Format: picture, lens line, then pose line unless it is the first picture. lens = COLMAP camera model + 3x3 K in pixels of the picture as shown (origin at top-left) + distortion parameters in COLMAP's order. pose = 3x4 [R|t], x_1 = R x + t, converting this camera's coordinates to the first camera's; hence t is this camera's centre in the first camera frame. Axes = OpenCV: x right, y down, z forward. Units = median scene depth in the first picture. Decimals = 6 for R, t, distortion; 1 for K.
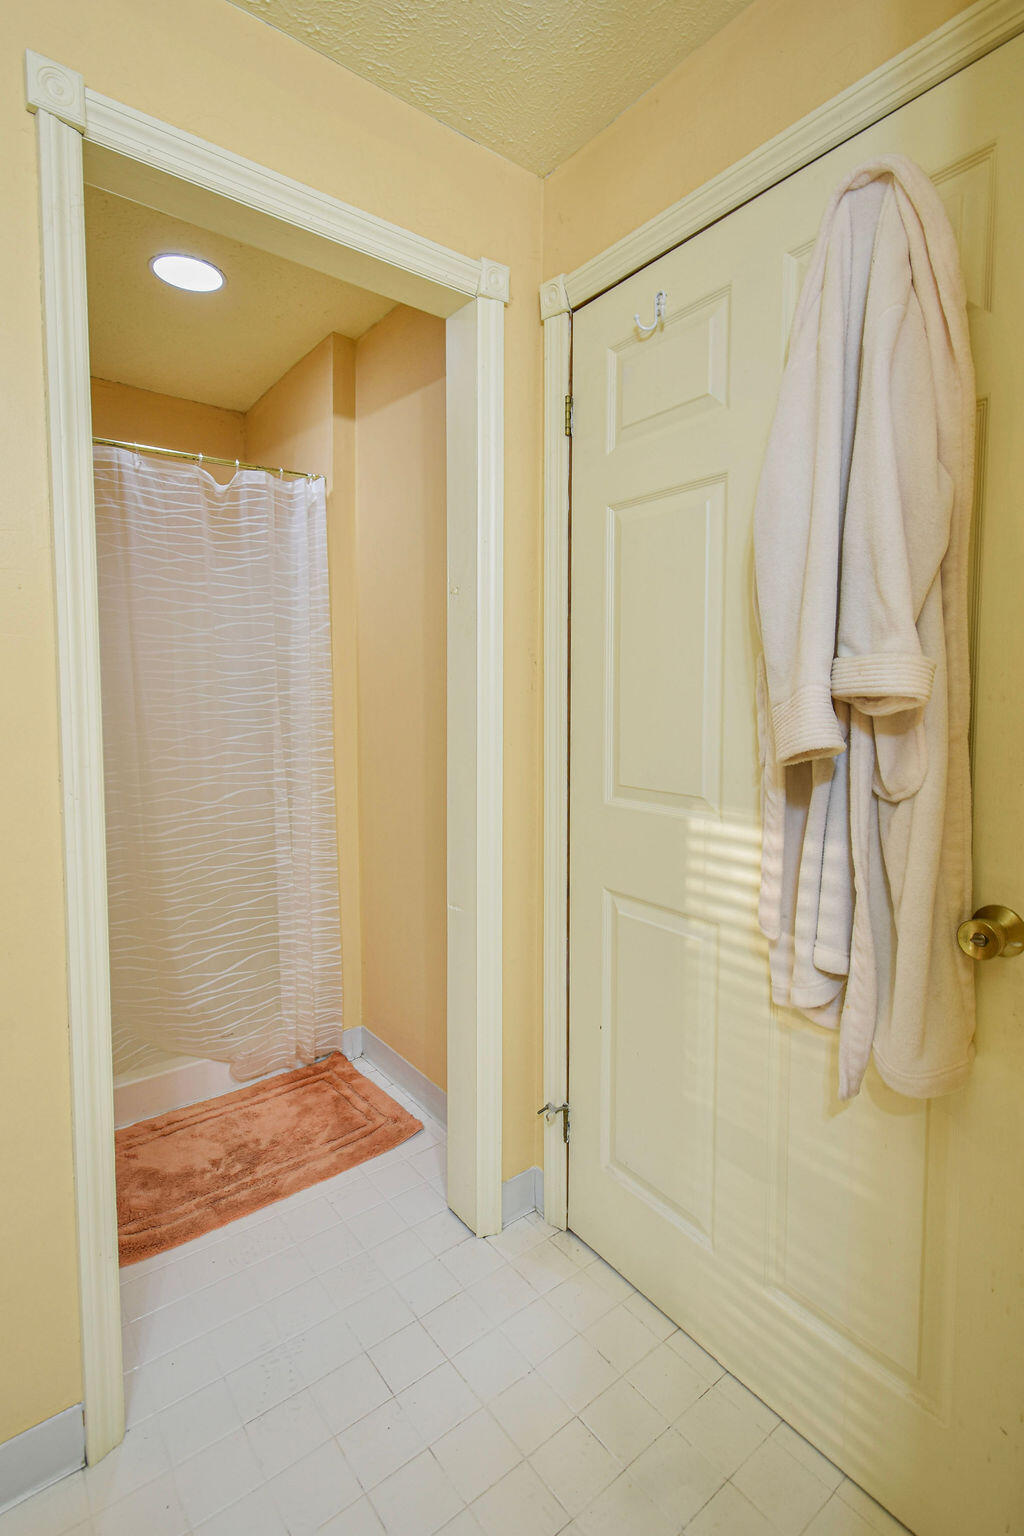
lens RADIAL K [[721.9, 0, 514.3], [0, 721.9, 732.5], [0, 0, 1]] dist [-0.000732, -0.000590]
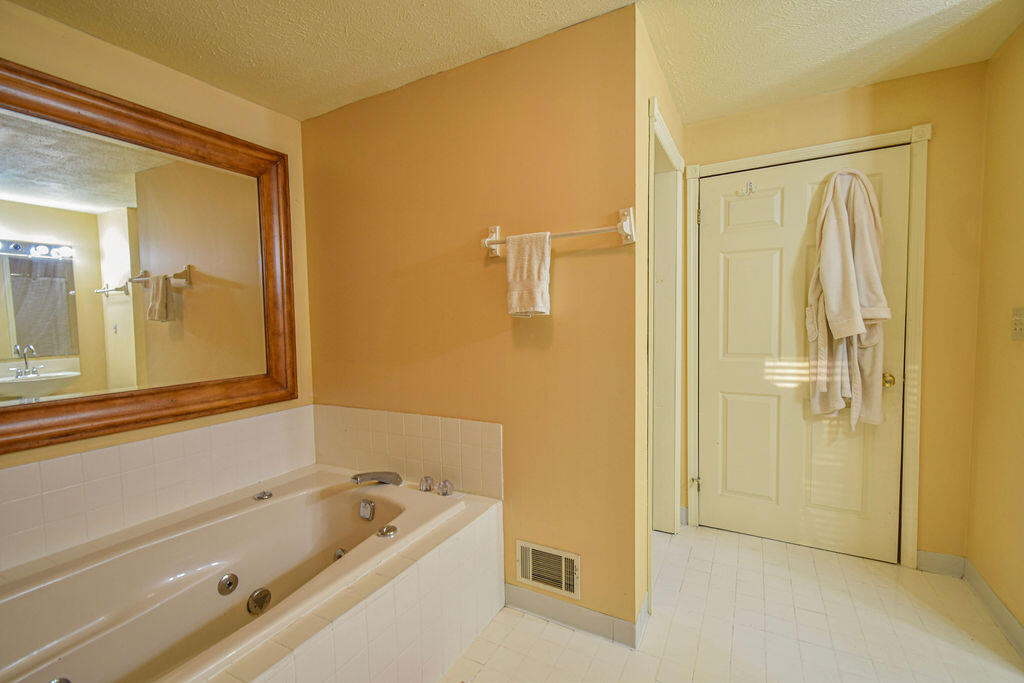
lens RADIAL K [[443.6, 0, 512.0], [0, 443.6, 341.5], [0, 0, 1]] dist [0.000018, -0.000209]
pose [[0.924850, -0.028040, 0.379296, -1.452664], [0.030578, 0.999532, -0.000670, 0.006319], [-0.379100, 0.012218, 0.925275, -0.298323]]
